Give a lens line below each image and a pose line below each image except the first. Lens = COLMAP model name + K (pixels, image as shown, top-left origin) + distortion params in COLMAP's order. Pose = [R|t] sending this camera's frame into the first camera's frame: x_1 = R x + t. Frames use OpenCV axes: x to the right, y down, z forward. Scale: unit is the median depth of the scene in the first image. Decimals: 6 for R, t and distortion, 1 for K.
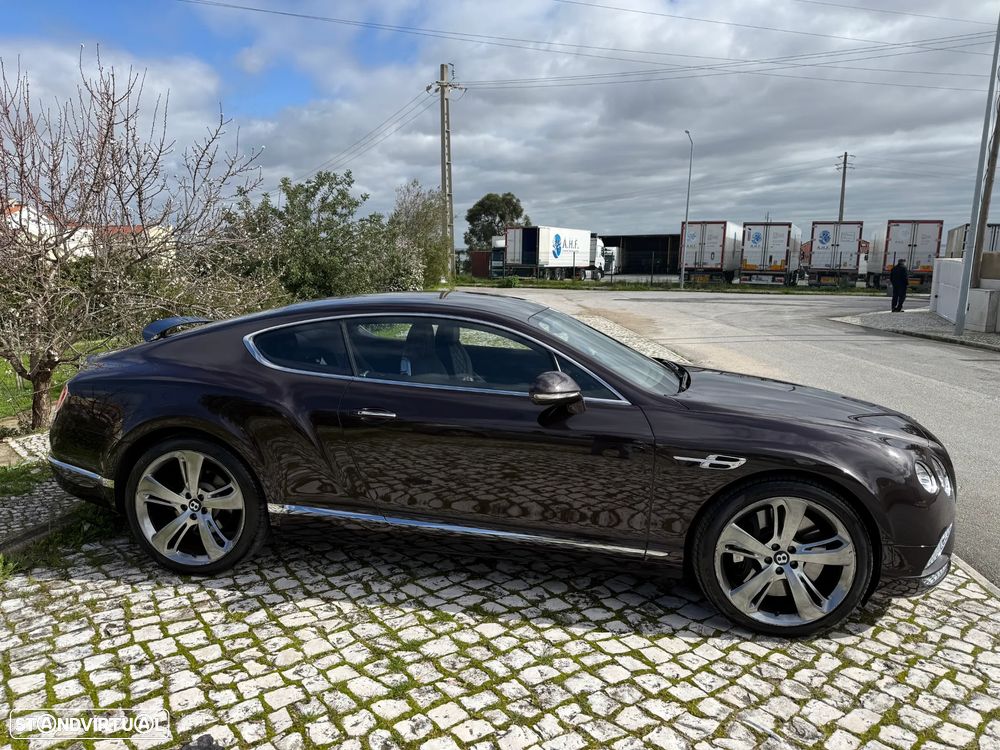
lens RADIAL K [[695.6, 0, 495.6], [0, 695.6, 389.5], [0, 0, 1]] dist [0.009202, -0.007666]
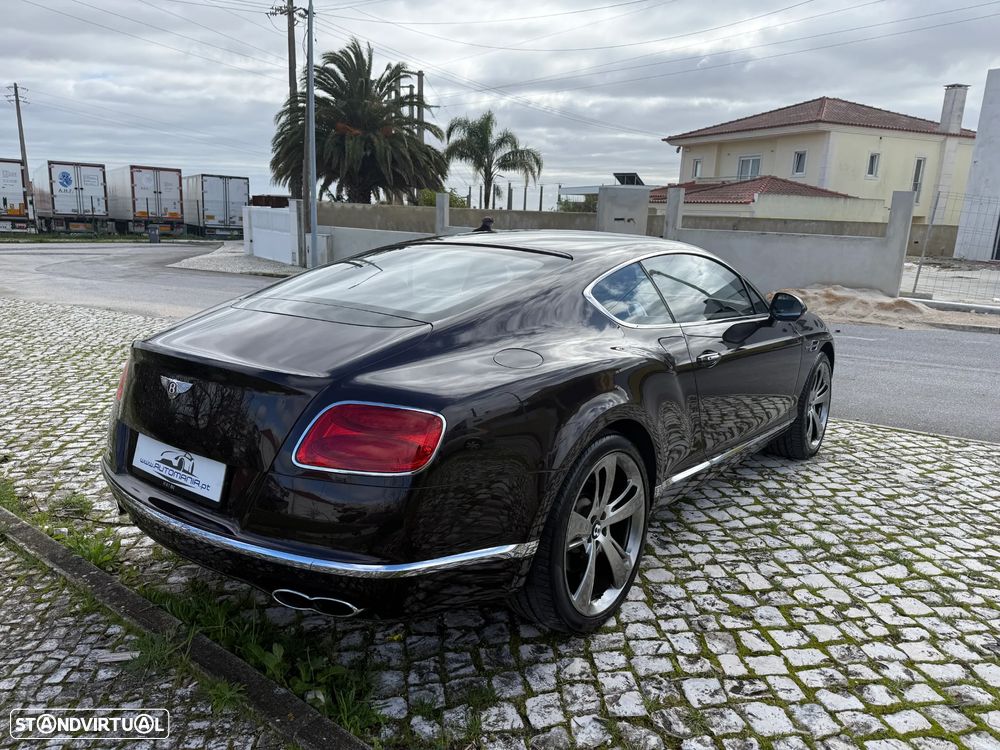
lens RADIAL K [[692.3, 0, 500.8], [0, 692.3, 379.6], [0, 0, 1]] dist [0.026666, -0.027699]
pose [[0.491511, -0.186088, 0.850758, -1.214764], [0.134216, 0.981419, 0.137126, -0.115477], [-0.860467, 0.046786, 0.507354, 0.809540]]
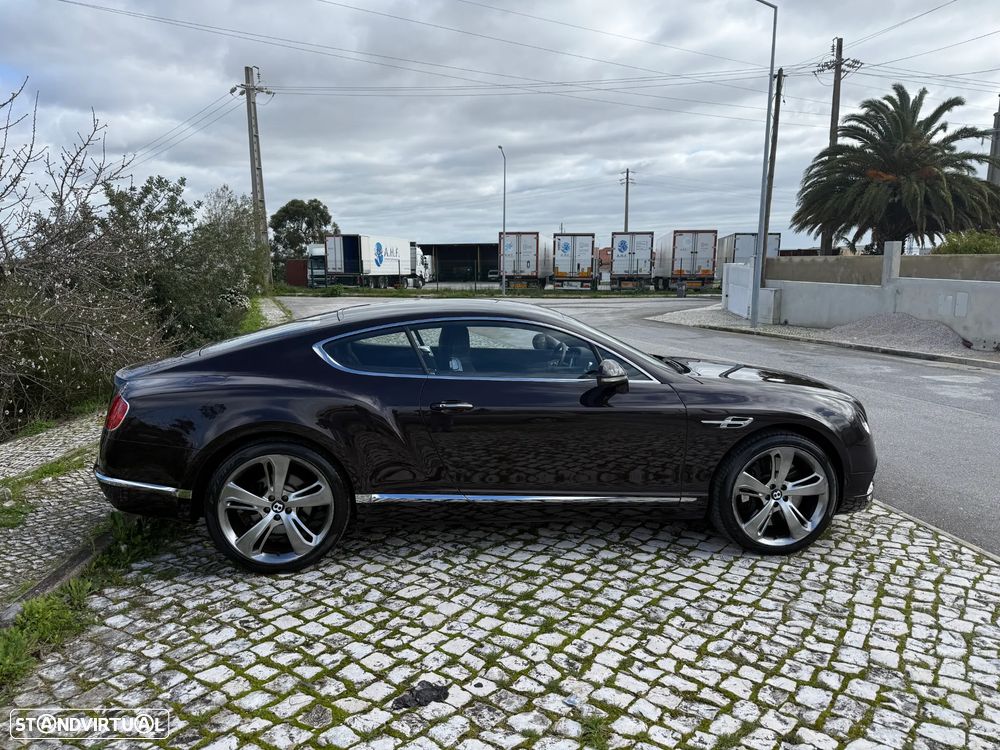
lens RADIAL K [[689.6, 0, 503.5], [0, 689.6, 376.8], [0, 0, 1]] dist [0.057726, -0.069646]
pose [[0.960443, -0.054738, 0.273045, -0.432515], [0.062294, 0.997876, -0.019074, 0.012409], [-0.271421, 0.035329, 0.961812, -0.134222]]
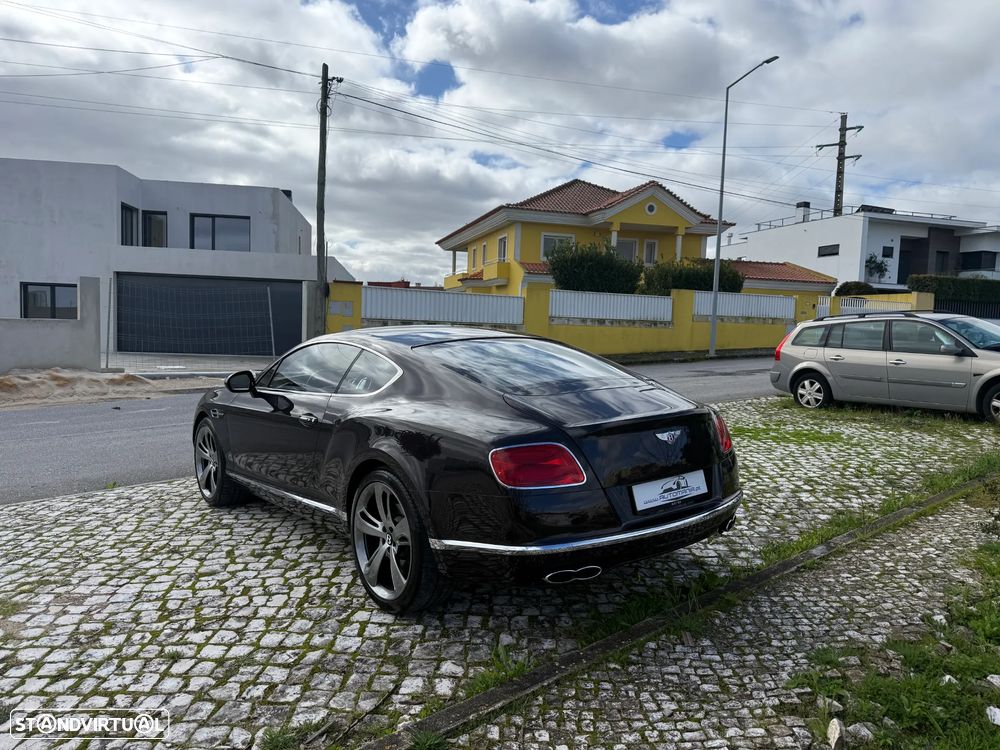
lens RADIAL K [[689.9, 0, 496.9], [0, 689.9, 373.5], [0, 0, 1]] dist [0.053089, -0.062657]
pose [[-0.734102, -0.069671, 0.675455, -1.299322], [0.101975, 0.972130, 0.211102, -0.404563], [-0.671338, 0.223850, -0.706538, 2.368855]]
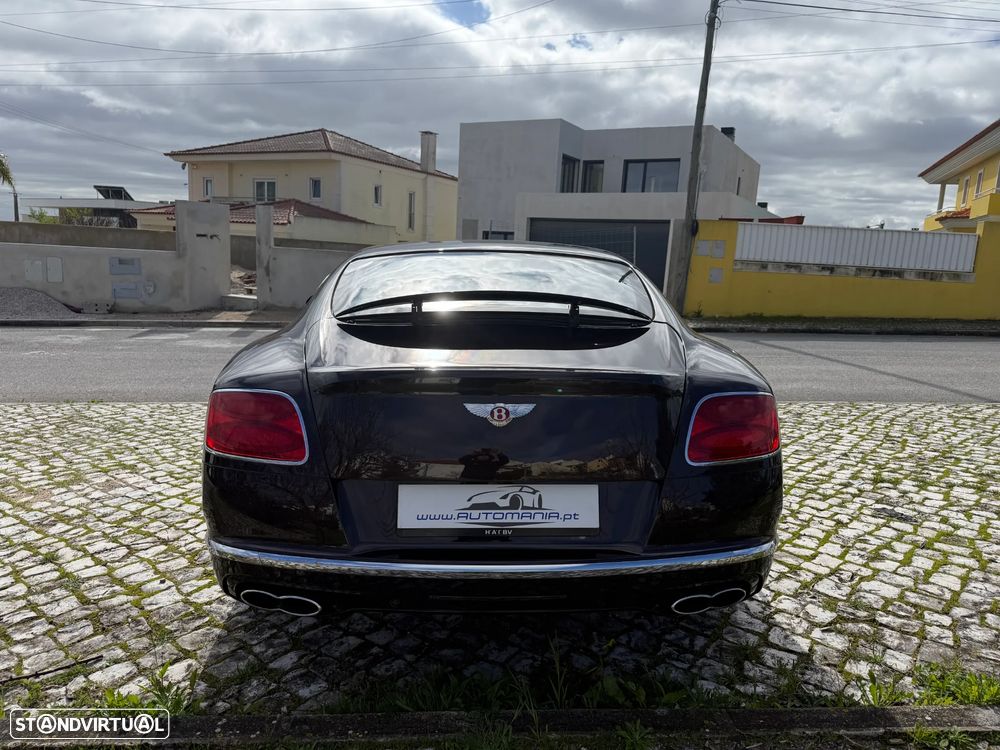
lens RADIAL K [[694.7, 0, 493.8], [0, 694.7, 376.2], [0, 0, 1]] dist [0.031726, -0.032927]
pose [[-0.173146, -0.174615, 0.969294, -1.343076], [0.144527, 0.968999, 0.200379, -0.203738], [-0.974234, 0.174784, -0.142542, 1.536923]]
